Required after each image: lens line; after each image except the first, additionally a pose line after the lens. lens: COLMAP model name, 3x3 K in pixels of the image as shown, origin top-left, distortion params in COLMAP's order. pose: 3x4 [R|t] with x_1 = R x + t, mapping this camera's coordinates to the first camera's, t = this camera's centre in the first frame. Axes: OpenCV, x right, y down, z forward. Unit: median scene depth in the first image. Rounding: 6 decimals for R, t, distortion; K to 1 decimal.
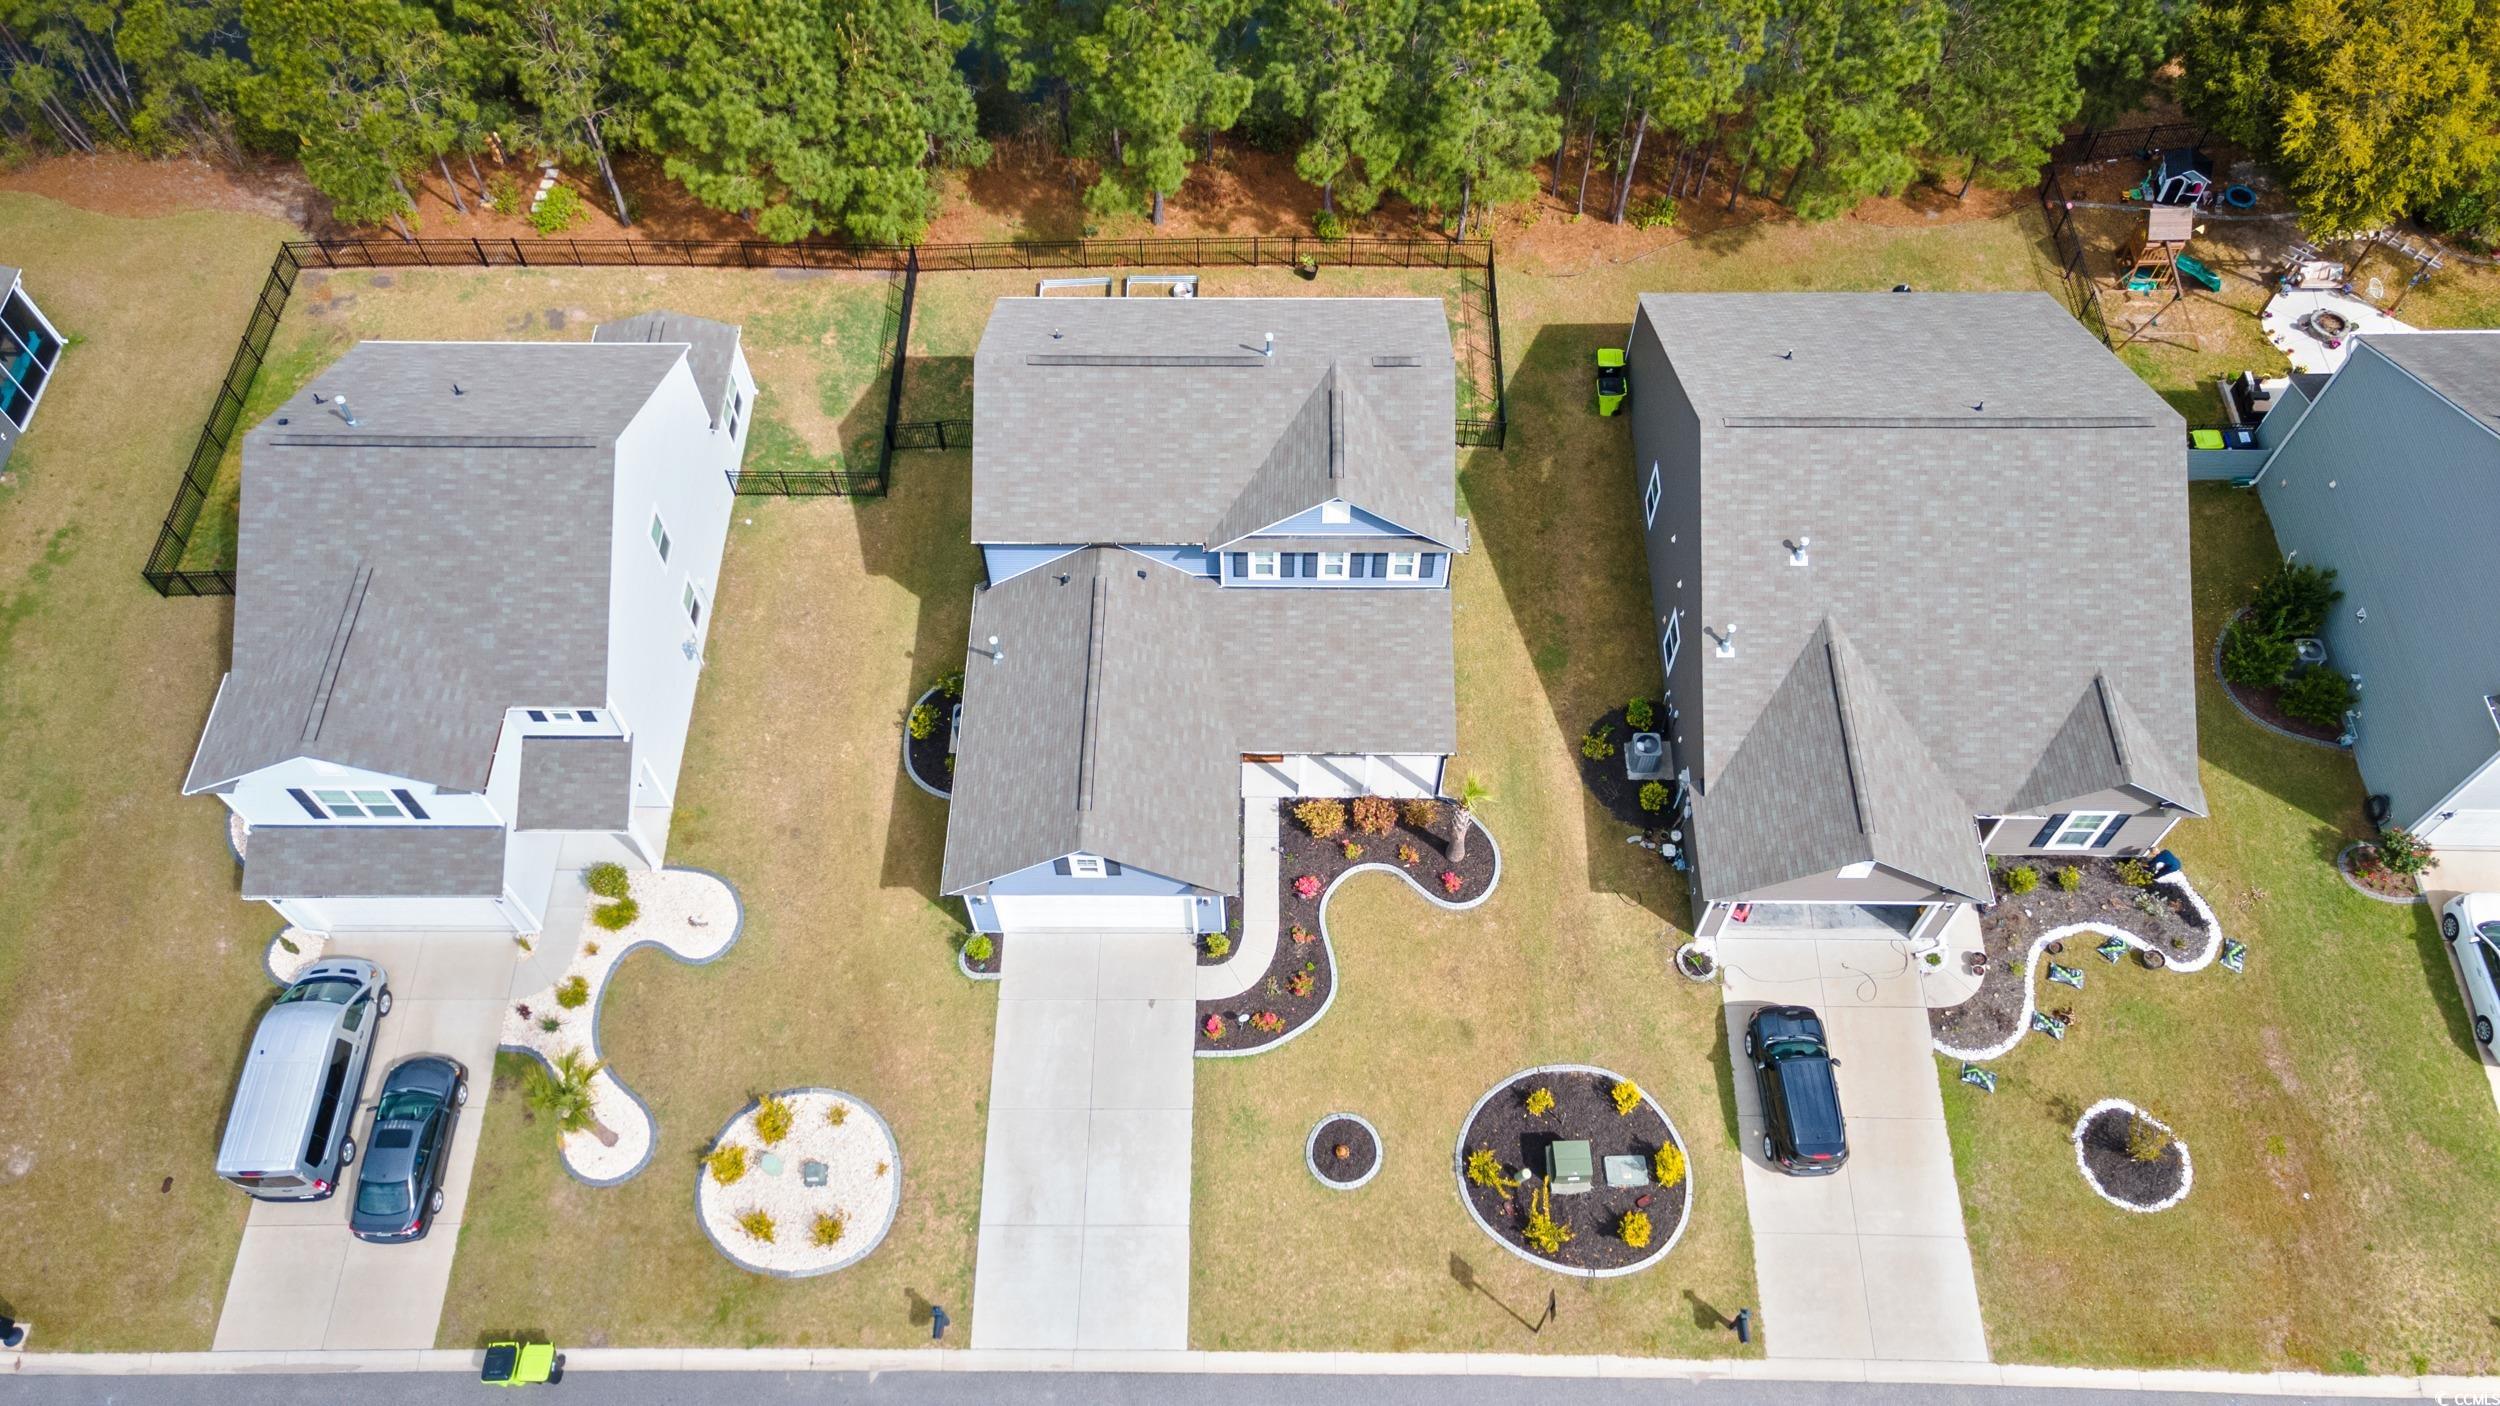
lens RADIAL K [[1855.2, 0, 1250.0], [0, 1855.2, 703.0], [0, 0, 1]] dist [0.067319, 0.000355]
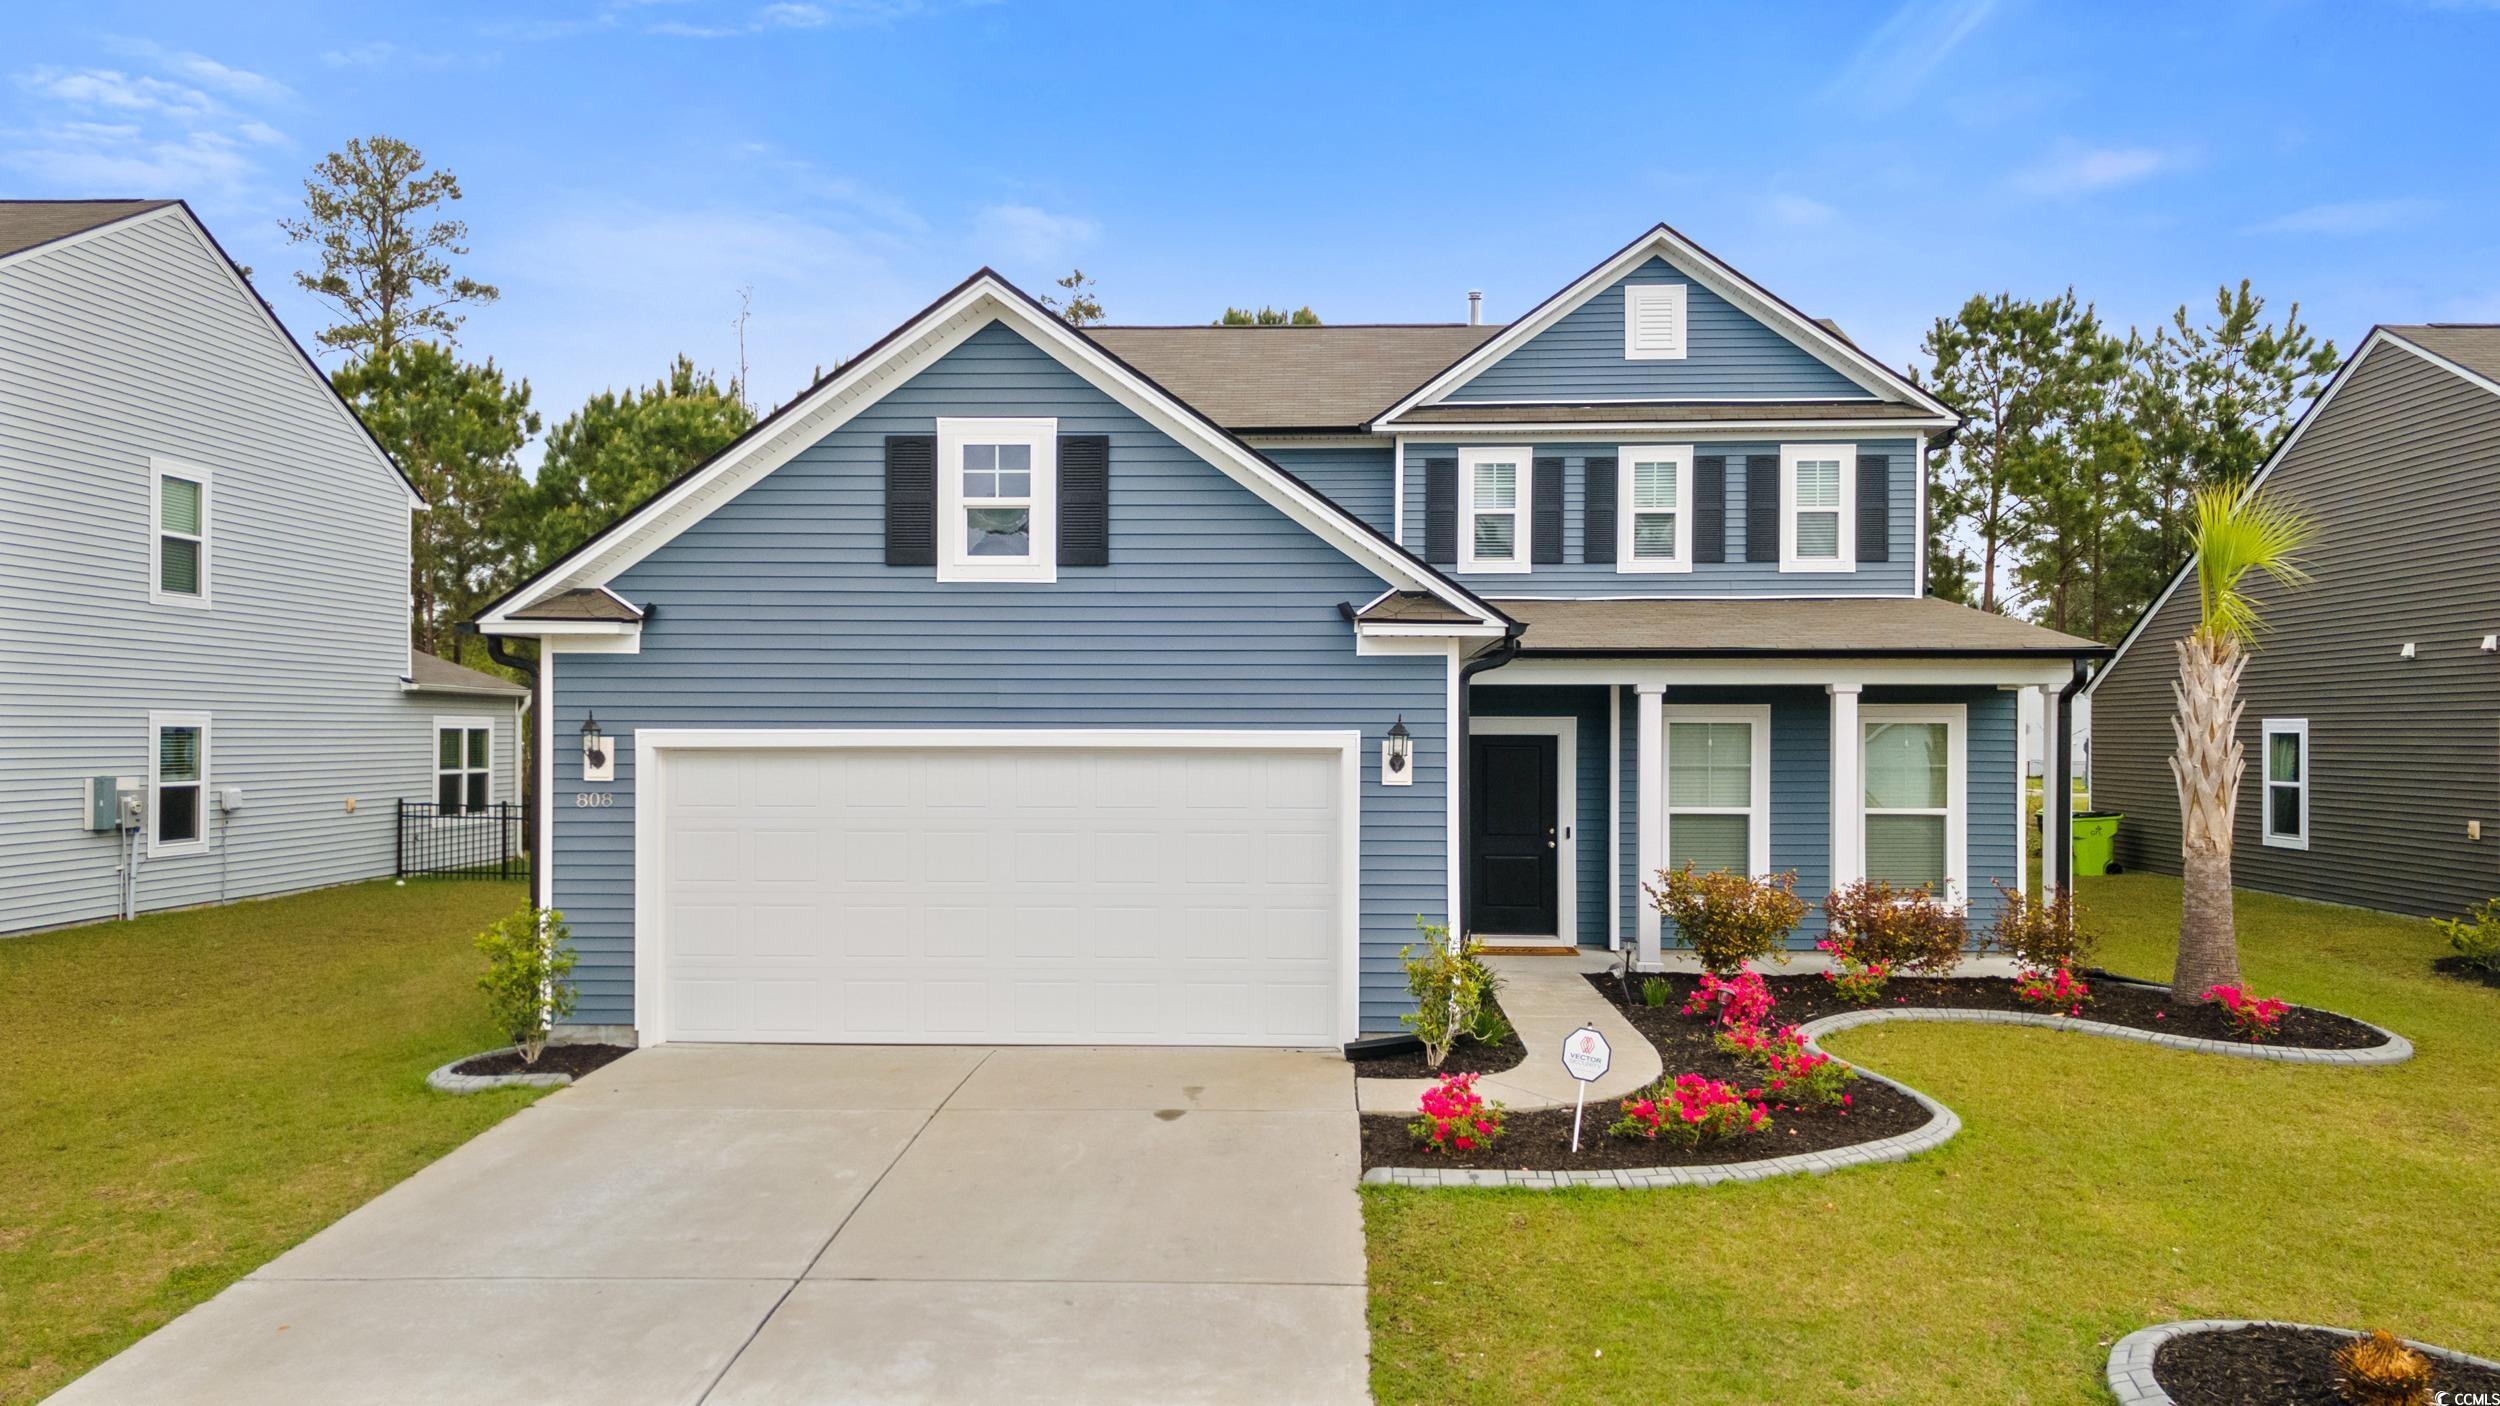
lens RADIAL K [[1855.2, 0, 1250.0], [0, 1855.2, 703.0], [0, 0, 1]] dist [0.067319, 0.000355]
pose [[0.999351, 0.014280, -0.033073, -0.035779], [-0.035746, 0.506904, -0.861261, 0.337077], [0.004467, 0.861884, 0.507085, 0.836302]]
